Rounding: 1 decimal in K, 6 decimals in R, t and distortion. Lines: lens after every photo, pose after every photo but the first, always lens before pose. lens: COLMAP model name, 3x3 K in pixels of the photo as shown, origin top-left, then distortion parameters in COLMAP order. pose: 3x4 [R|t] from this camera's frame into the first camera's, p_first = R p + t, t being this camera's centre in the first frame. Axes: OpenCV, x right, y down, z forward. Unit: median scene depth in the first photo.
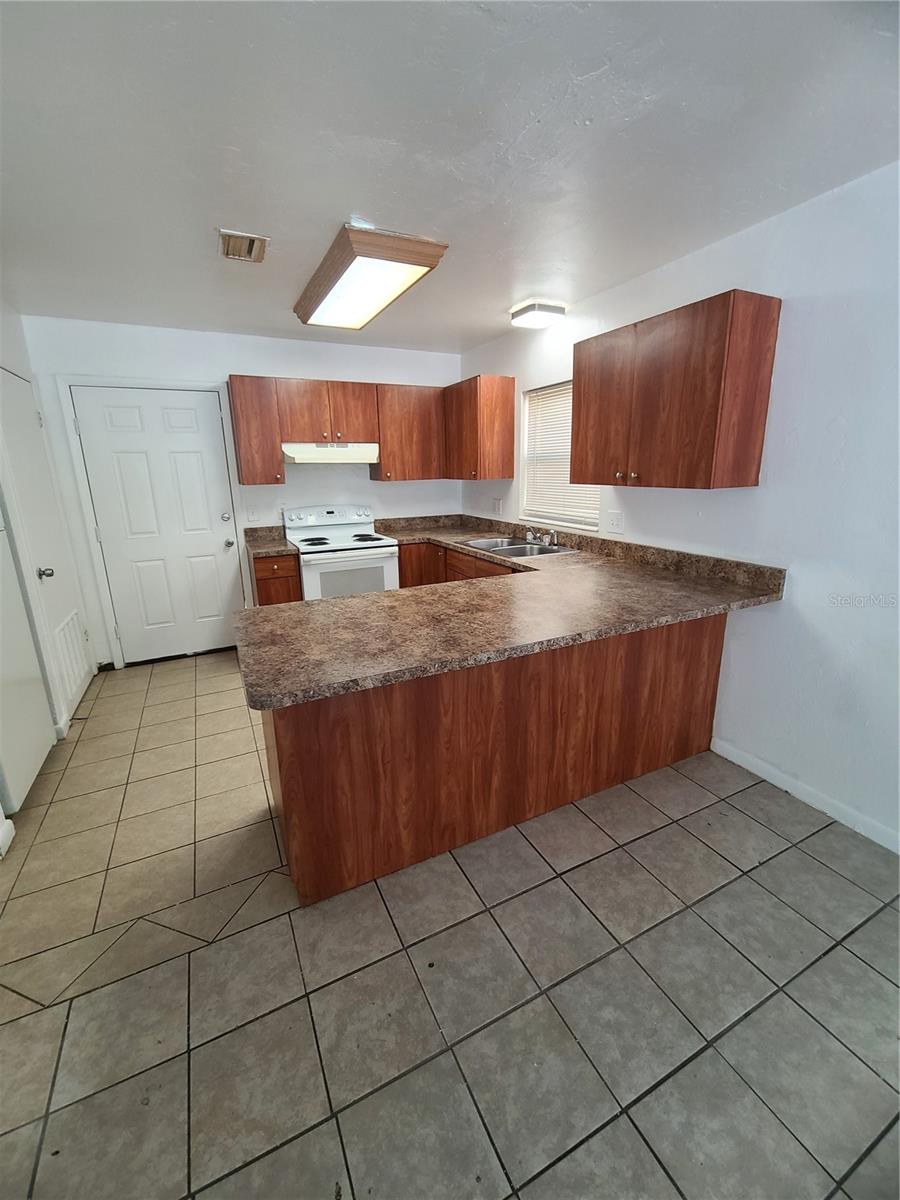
lens RADIAL K [[490.0, 0, 453.9], [0, 490.0, 592.4], [0, 0, 1]] dist [0.001129, -0.001398]
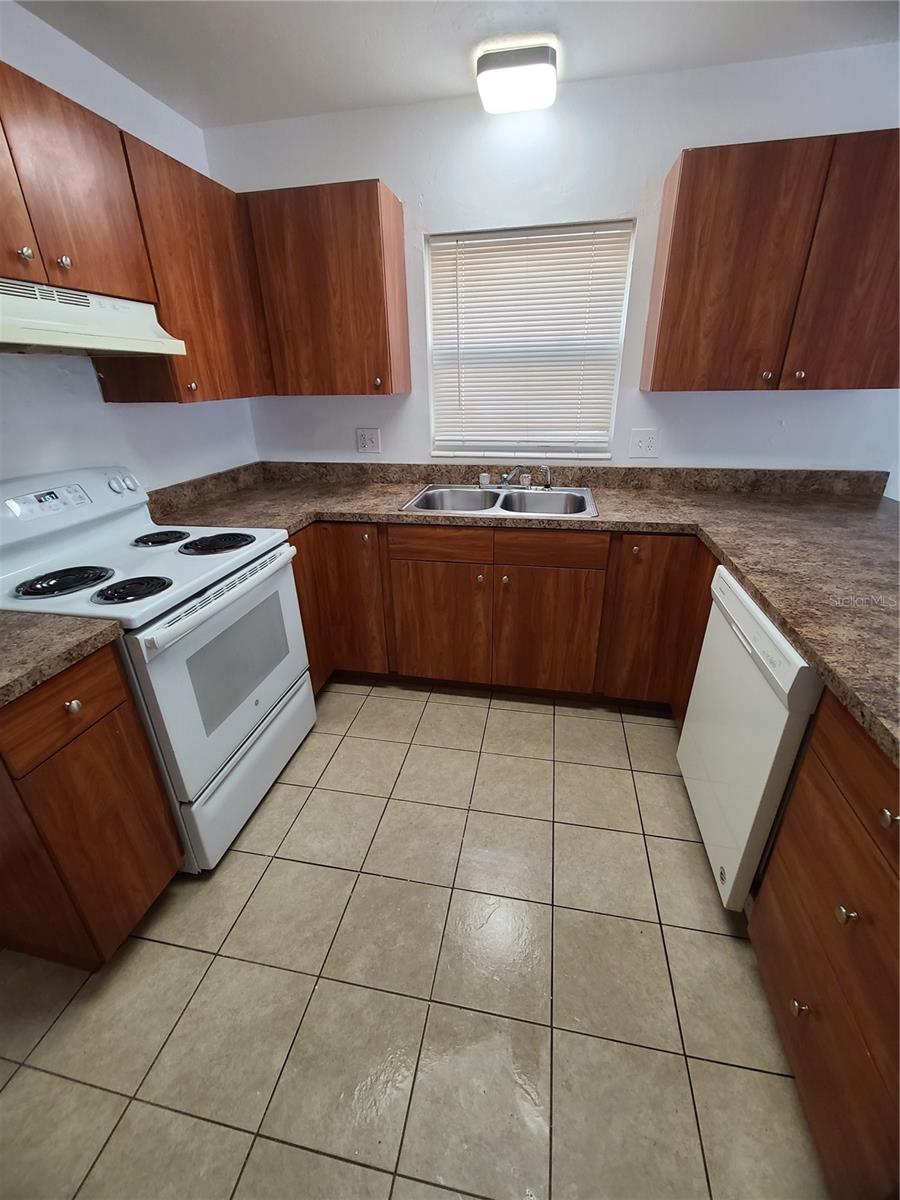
lens RADIAL K [[490.0, 0, 452.6], [0, 490.0, 590.2], [0, 0, 1]] dist [0.001129, -0.001398]
pose [[0.615997, -0.310035, 0.724173, -0.547948], [0.204556, 0.950714, 0.233022, -0.185685], [-0.760726, 0.004593, 0.649057, 0.820030]]
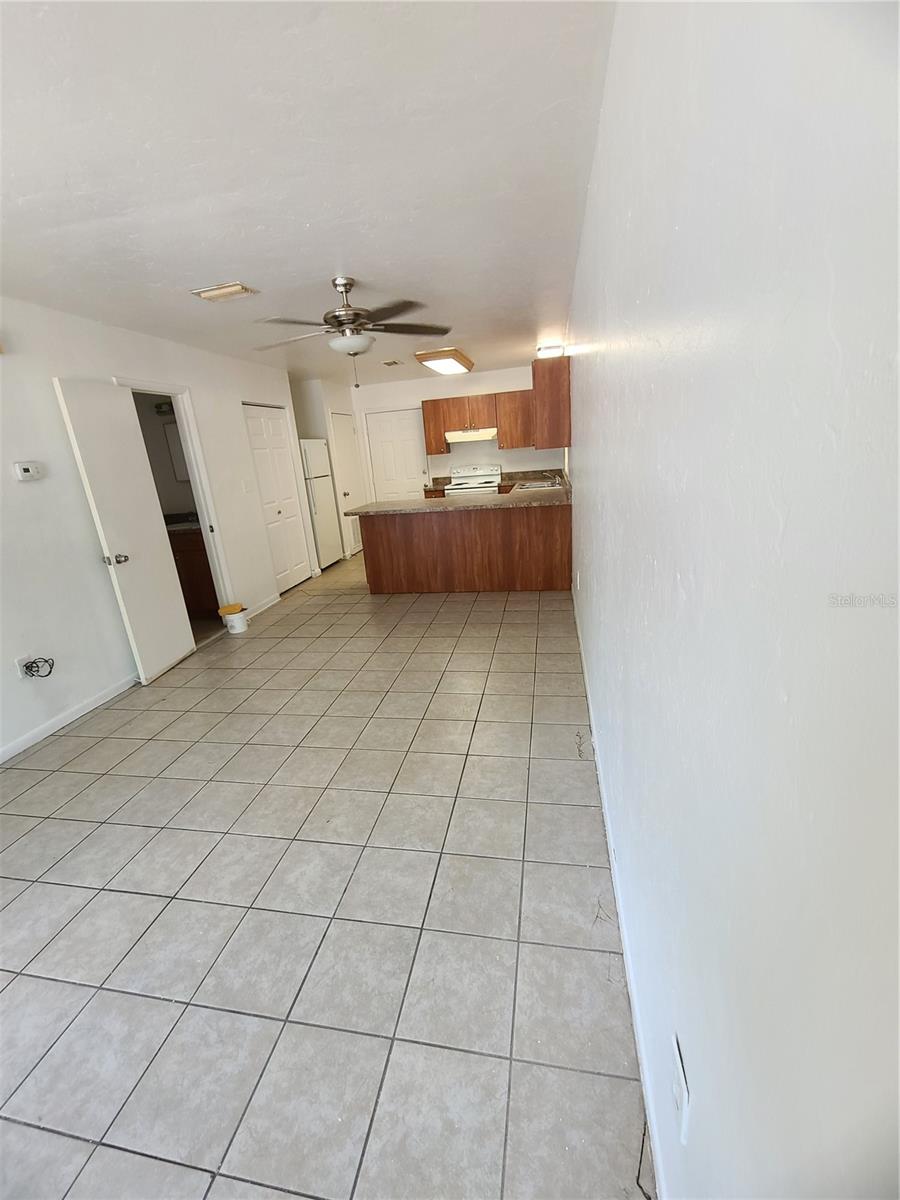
lens RADIAL K [[490.0, 0, 448.1], [0, 490.0, 591.9], [0, 0, 1]] dist [0.001129, -0.001398]
pose [[0.790938, 0.126437, -0.598690, 1.225750], [-0.085500, 0.991657, 0.096472, 0.181266], [0.605893, -0.025116, 0.795150, -0.744961]]
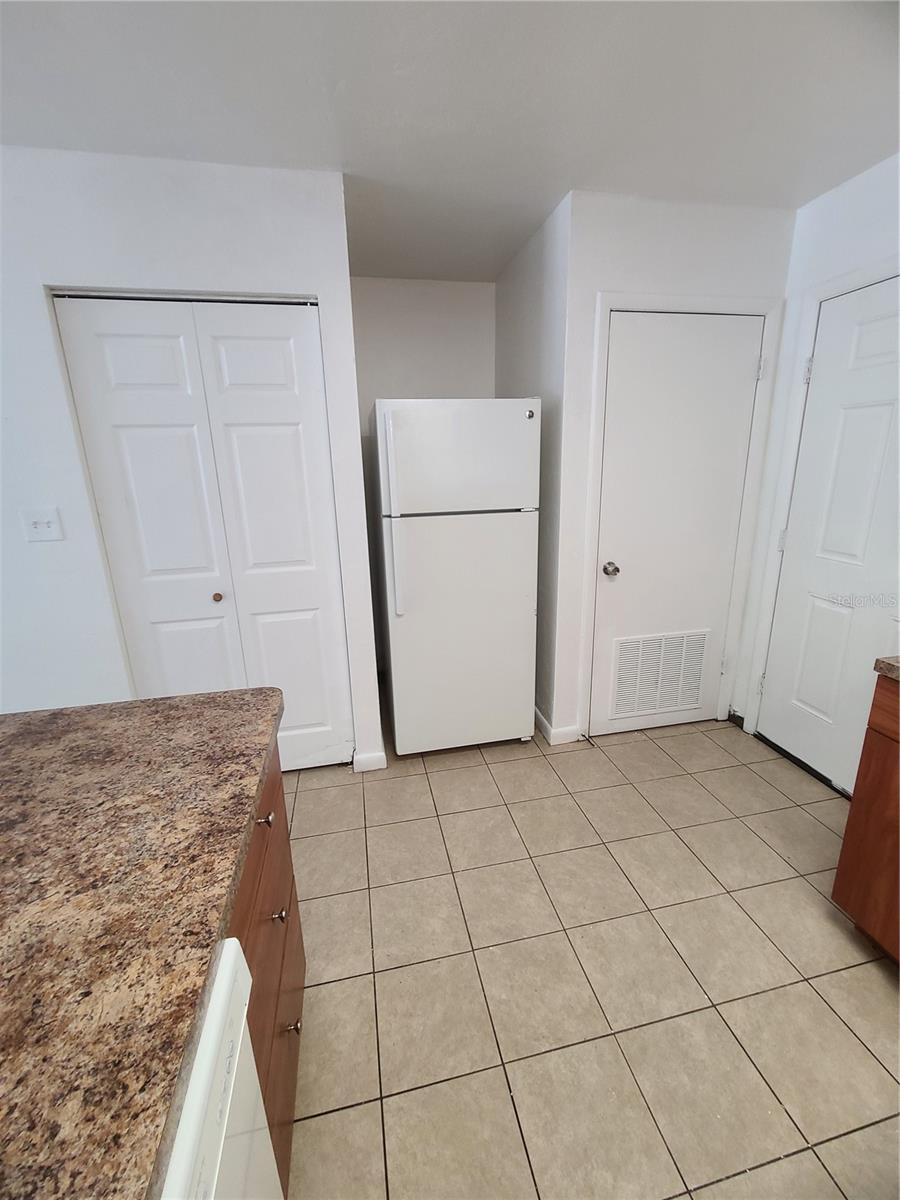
lens RADIAL K [[490.0, 0, 453.9], [0, 490.0, 590.7], [0, 0, 1]] dist [0.001129, -0.001398]
pose [[-0.257596, 0.274945, -0.926310, 0.014235], [-0.215307, 0.918227, 0.332420, -0.237200], [0.941959, 0.285071, -0.177333, 0.951482]]
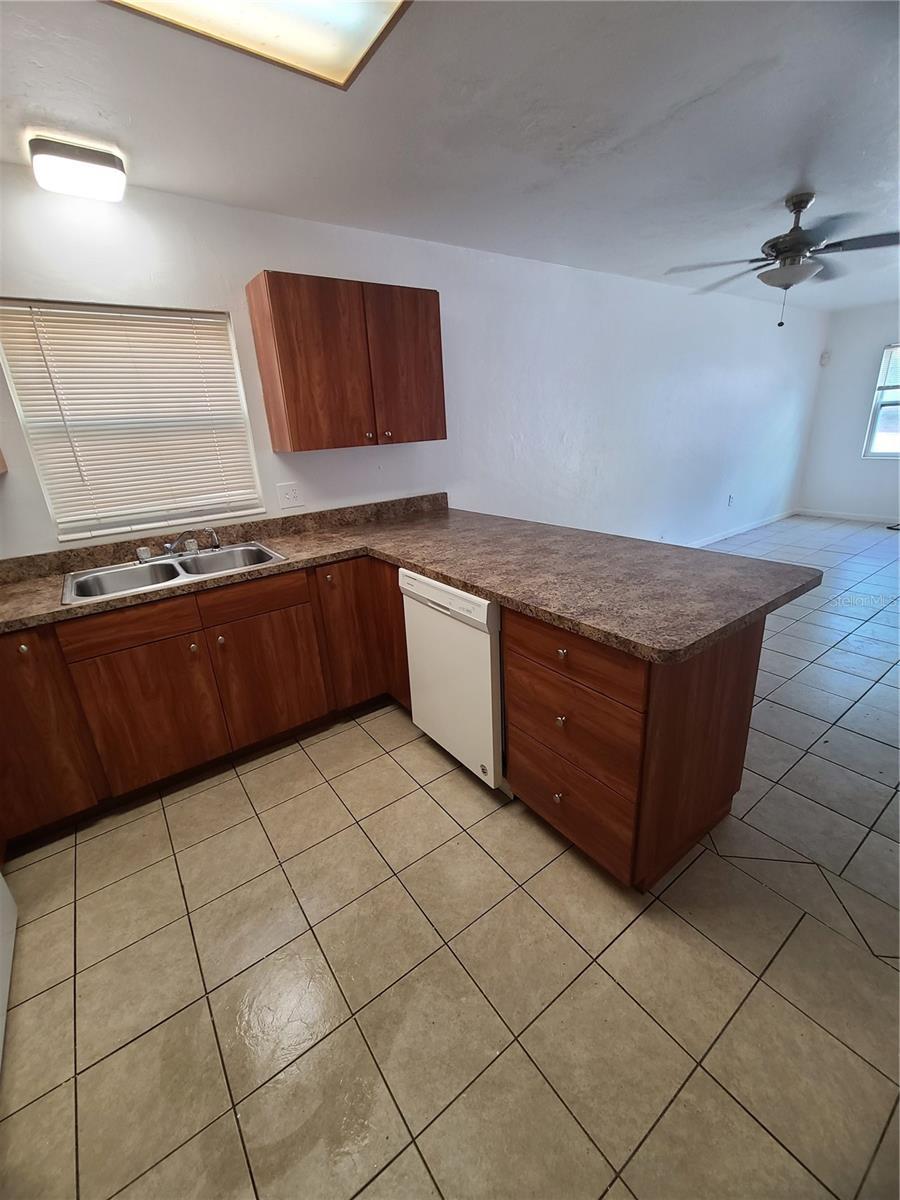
lens RADIAL K [[490.0, 0, 452.7], [0, 490.0, 590.8], [0, 0, 1]] dist [0.001129, -0.001398]
pose [[-0.157162, -0.296155, 0.942121, -0.691998], [0.305593, 0.892571, 0.331557, -0.217682], [-0.939102, 0.340014, -0.049775, 0.926742]]
